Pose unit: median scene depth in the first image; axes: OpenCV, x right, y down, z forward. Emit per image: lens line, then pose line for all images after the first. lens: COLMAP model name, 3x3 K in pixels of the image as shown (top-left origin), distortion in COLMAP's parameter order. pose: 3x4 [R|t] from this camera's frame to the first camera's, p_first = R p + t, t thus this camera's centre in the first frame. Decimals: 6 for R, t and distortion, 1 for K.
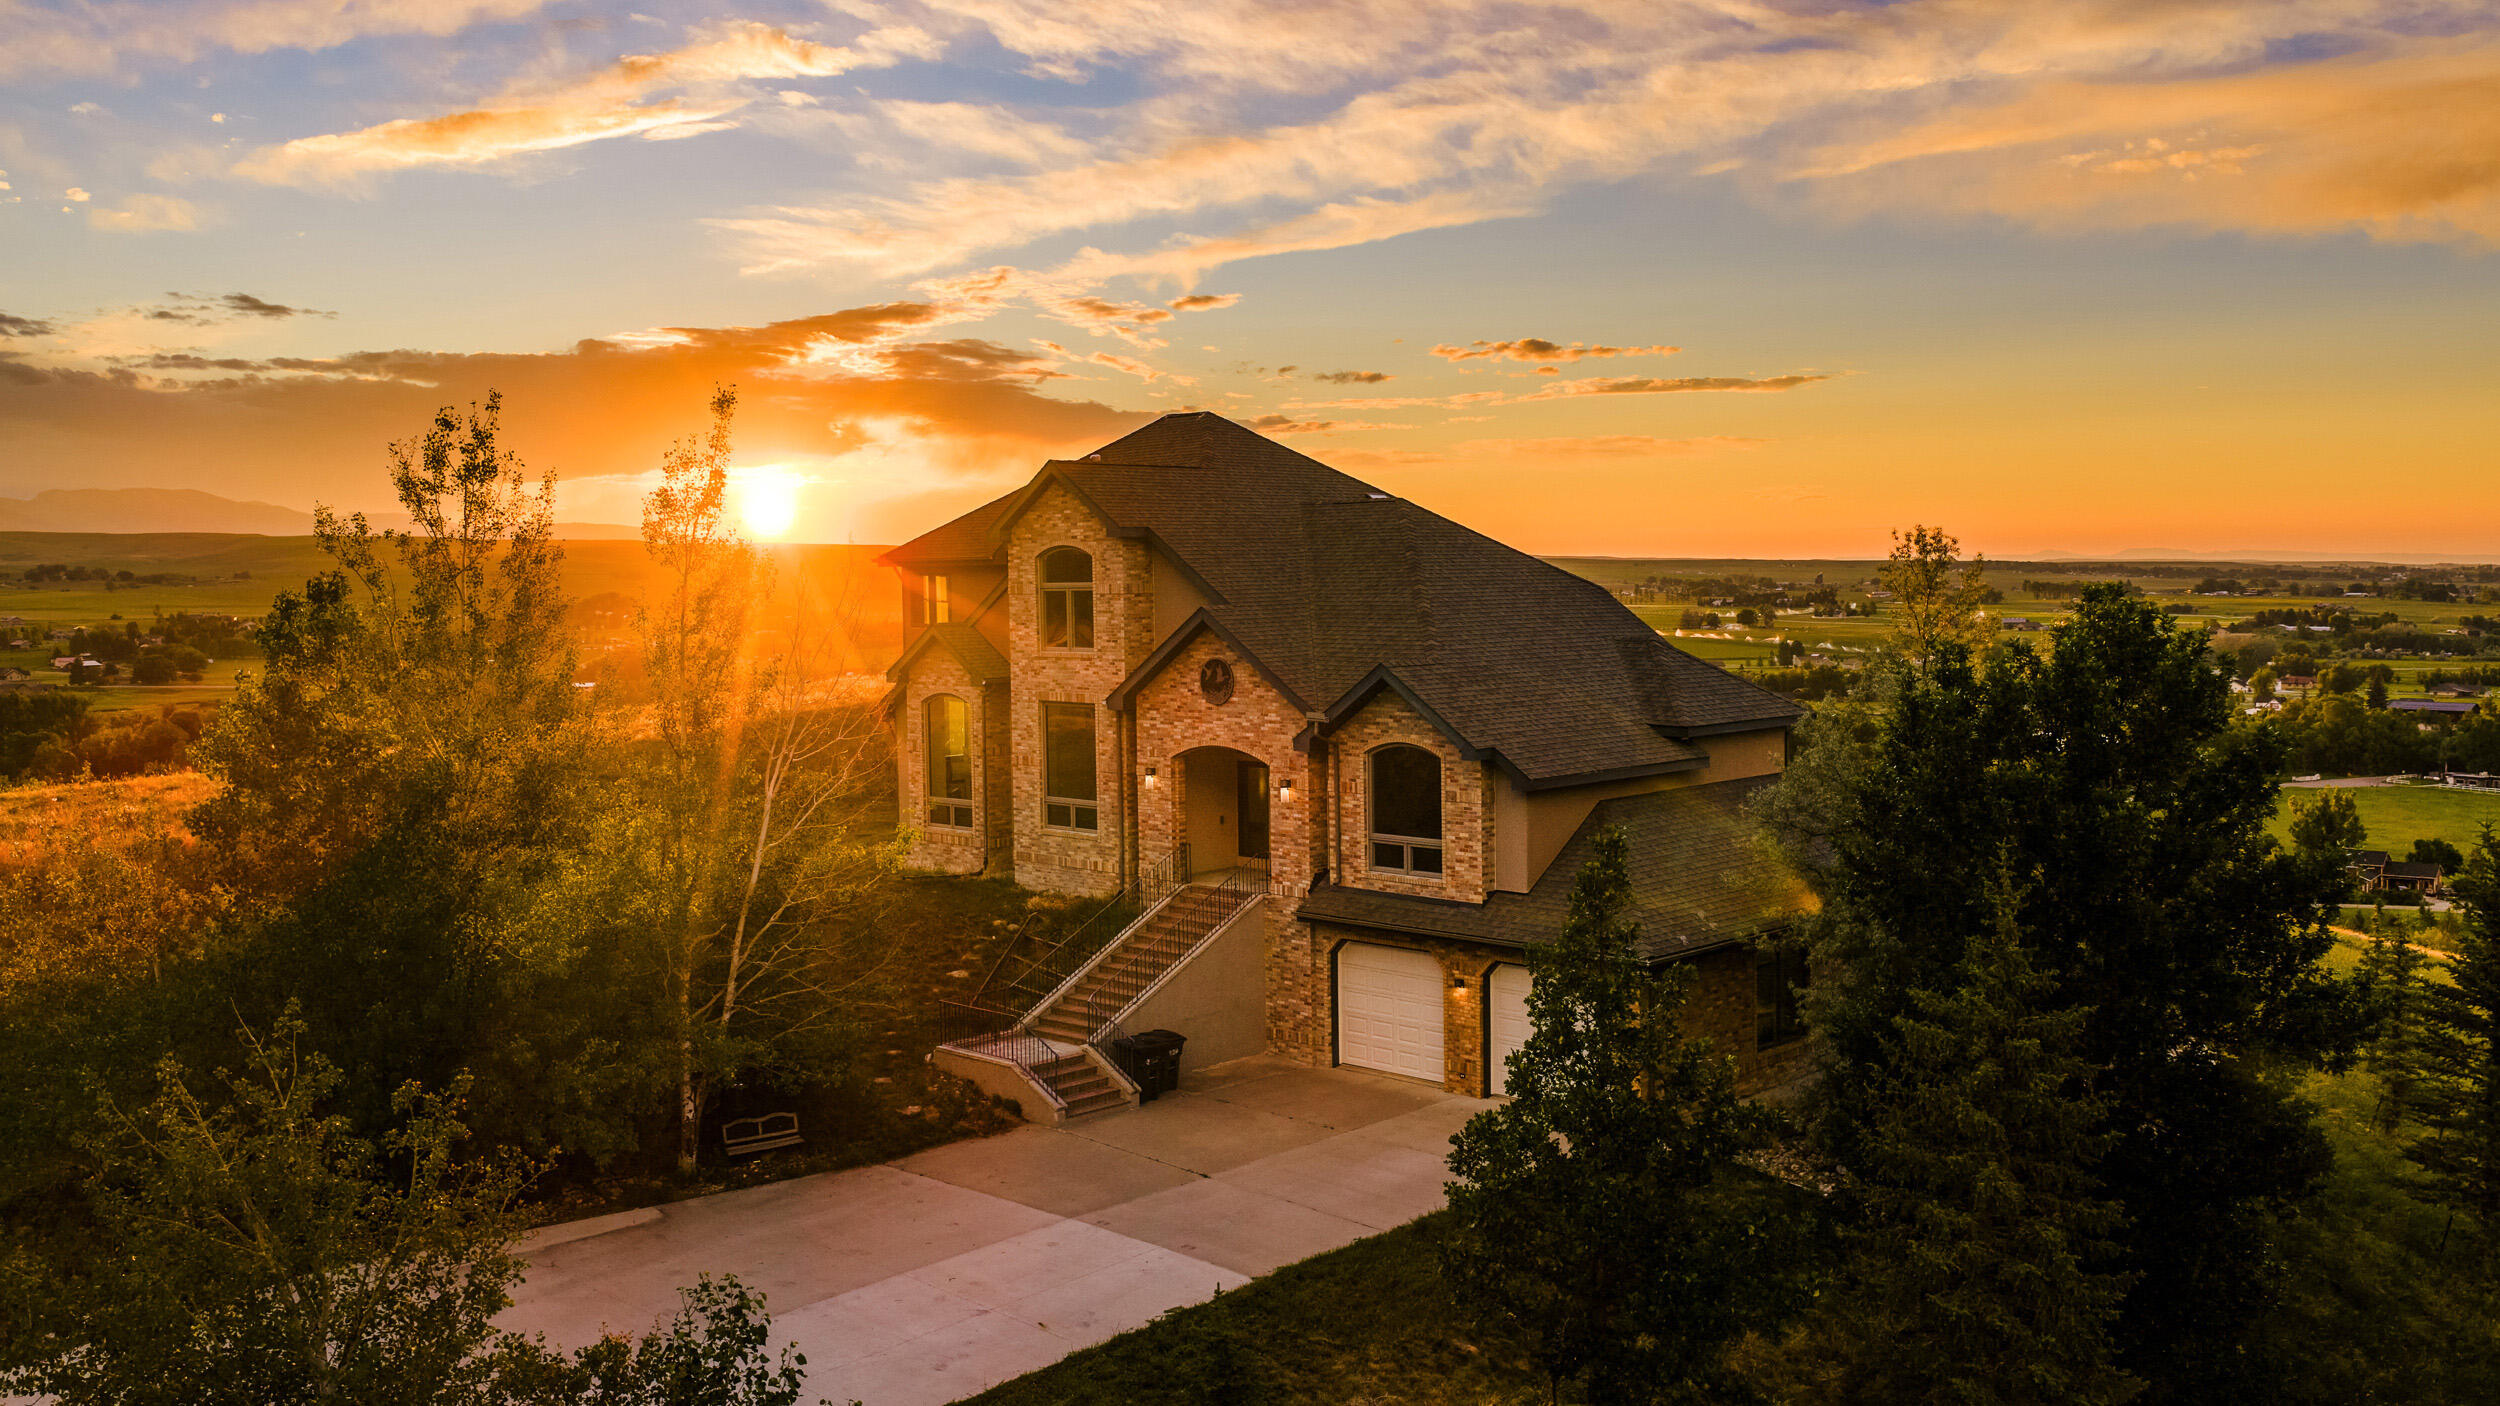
lens RADIAL K [[2127.8, 0, 1249.4], [0, 2127.8, 693.1], [0, 0, 1]] dist [0.031862, -0.064490]
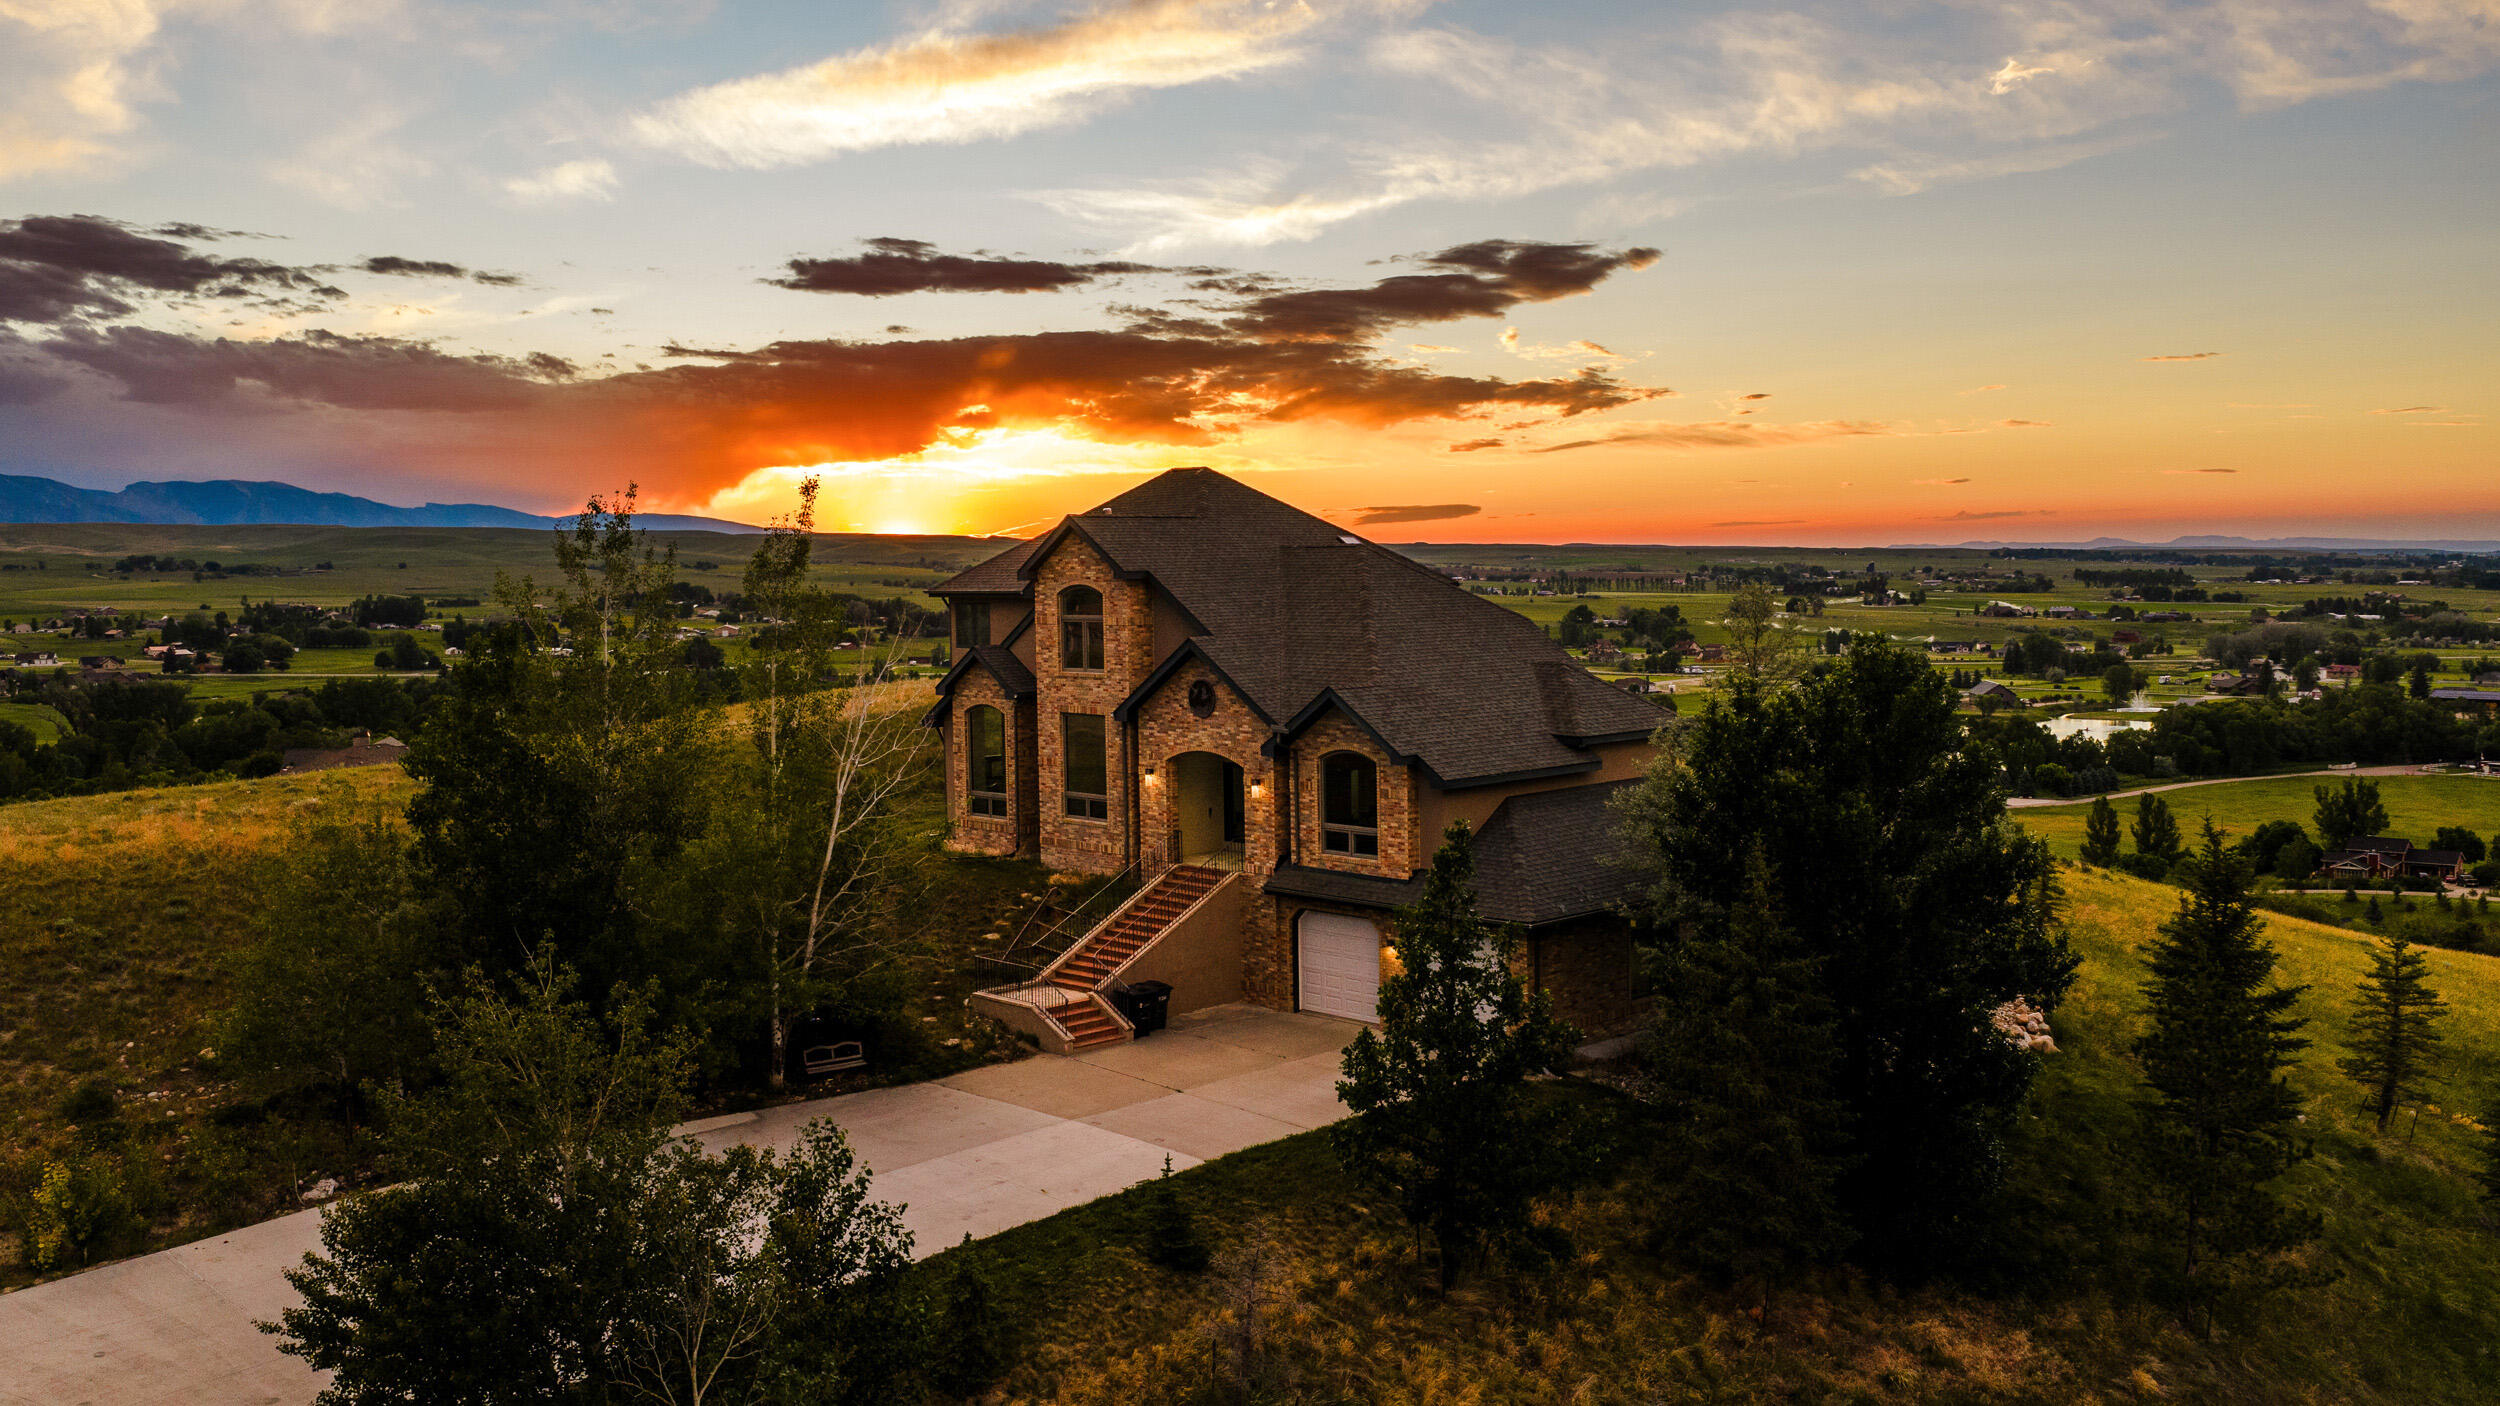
lens RADIAL K [[2091.0, 0, 1247.7], [0, 2091.0, 696.8], [0, 0, 1]] dist [0.025300, -0.045773]
pose [[0.999643, 0.000428, -0.026725, 0.044030], [-0.000222, 0.999970, 0.007684, -0.016095], [0.026728, -0.007676, 0.999613, -0.206292]]
